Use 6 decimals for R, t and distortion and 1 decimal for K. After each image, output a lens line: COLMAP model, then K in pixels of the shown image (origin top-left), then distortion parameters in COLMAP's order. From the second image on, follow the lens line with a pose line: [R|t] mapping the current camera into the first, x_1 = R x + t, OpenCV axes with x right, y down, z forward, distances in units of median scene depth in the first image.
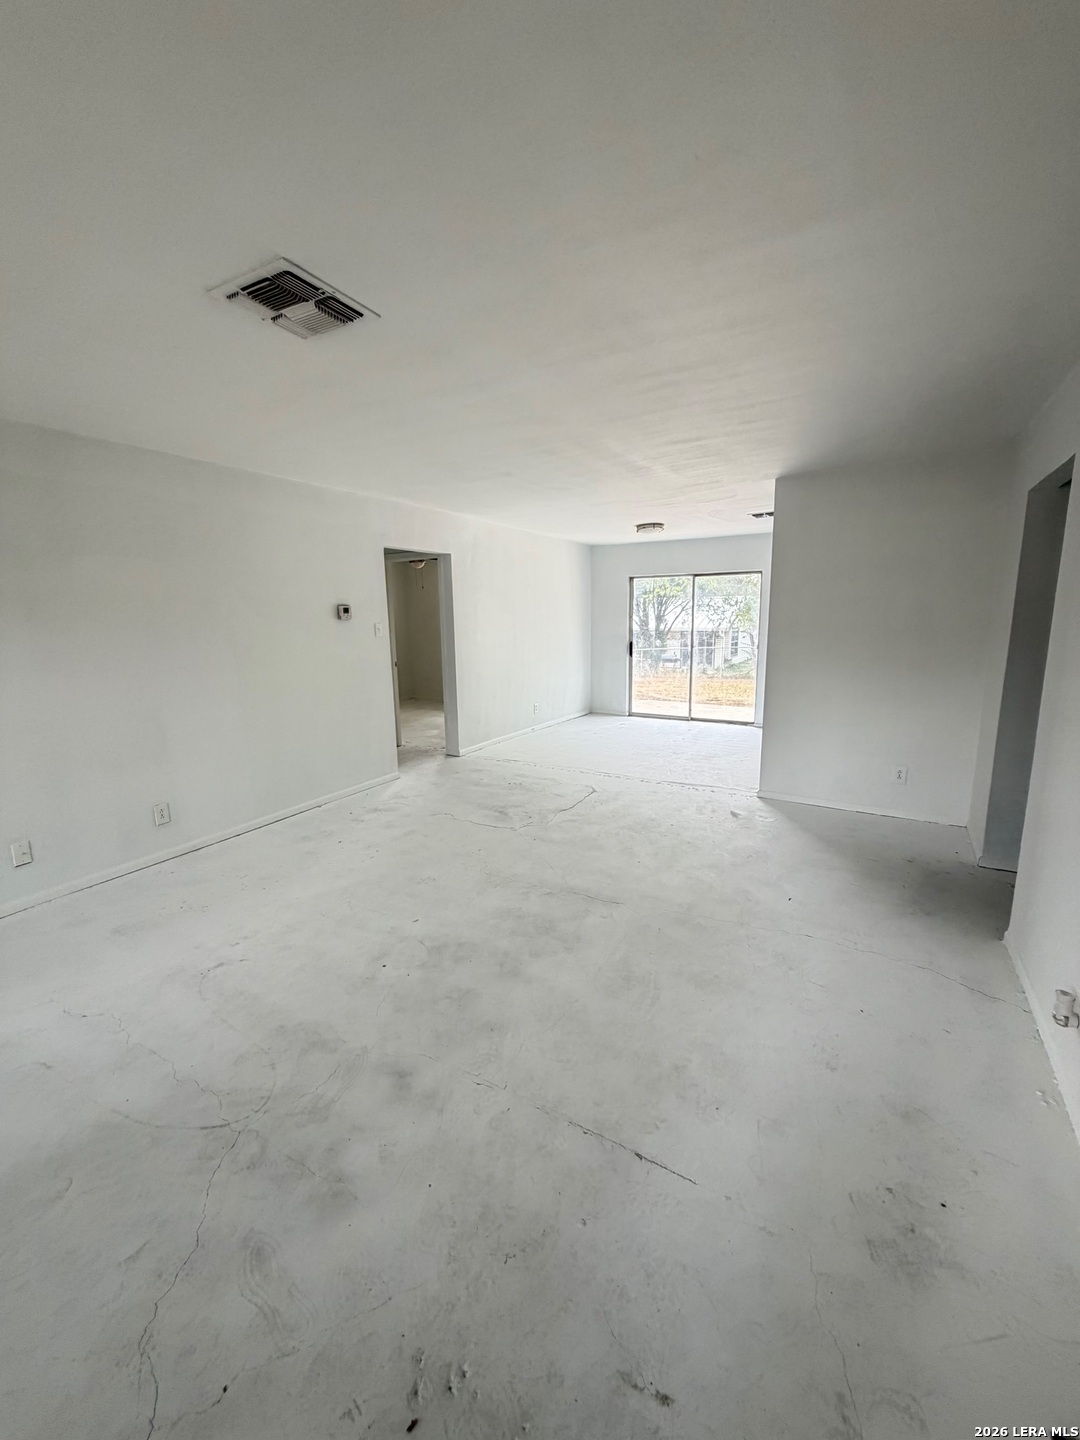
lens RADIAL K [[573.6, 0, 539.6], [0, 573.6, 714.3], [0, 0, 1]] dist [0.000912, -0.000332]
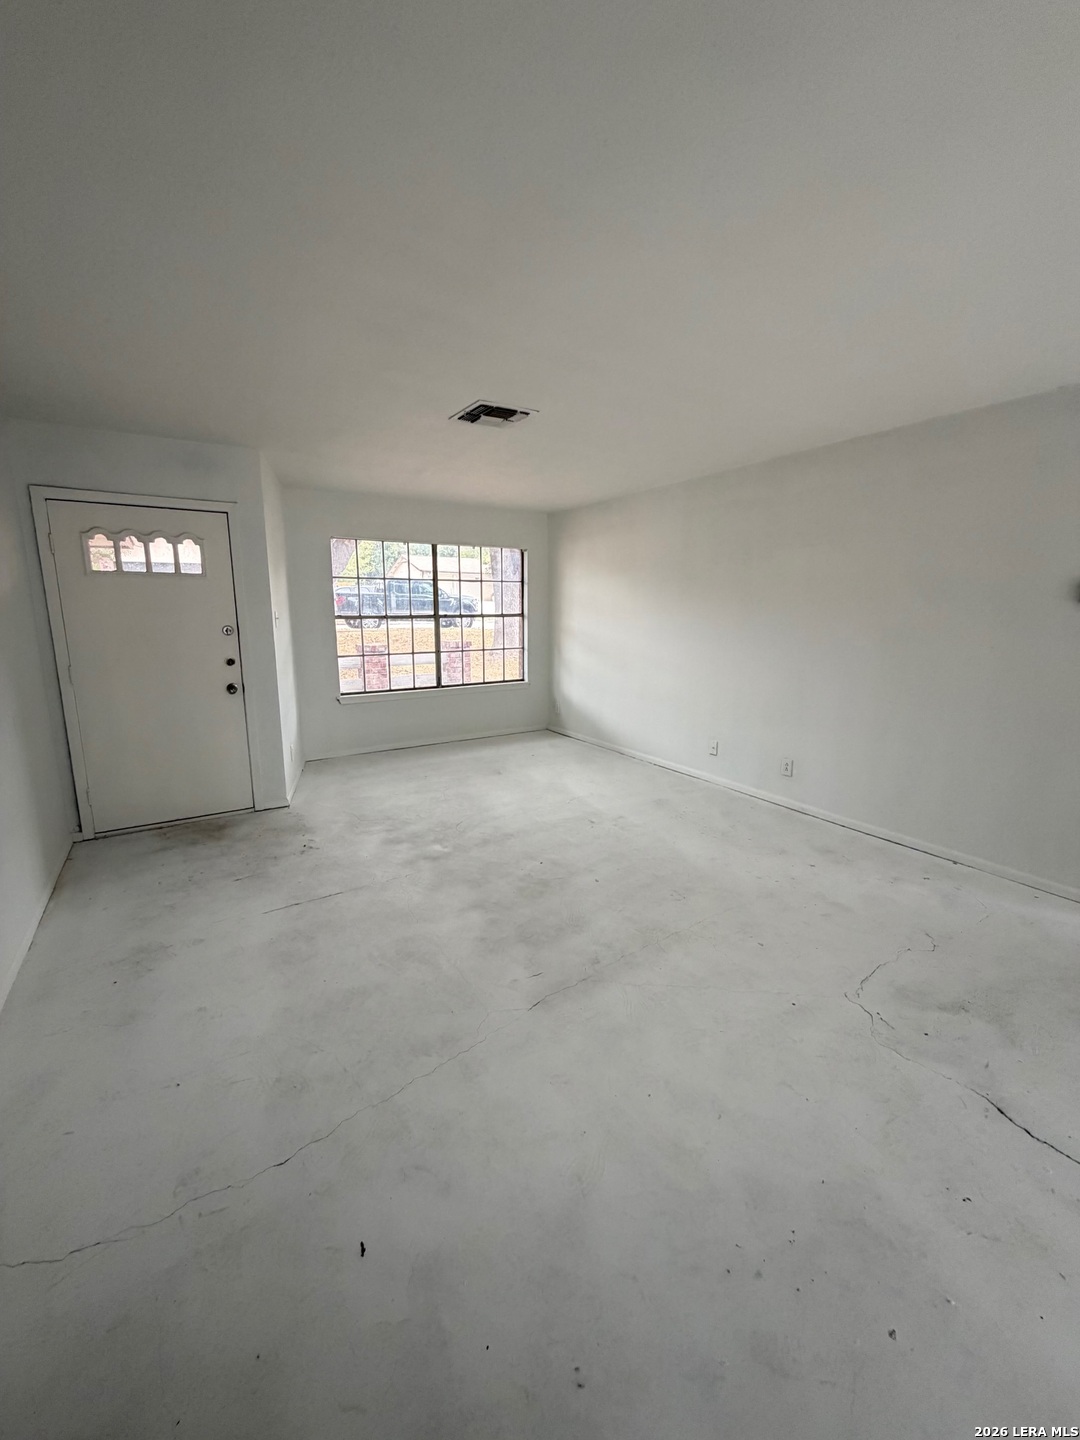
lens RADIAL K [[573.6, 0, 539.6], [0, 573.6, 714.3], [0, 0, 1]] dist [0.000912, -0.000332]
pose [[-0.449557, 0.182271, -0.874457, 0.741298], [-0.151871, 0.949110, 0.275908, -0.225719], [0.880246, 0.256841, -0.398998, 1.288284]]
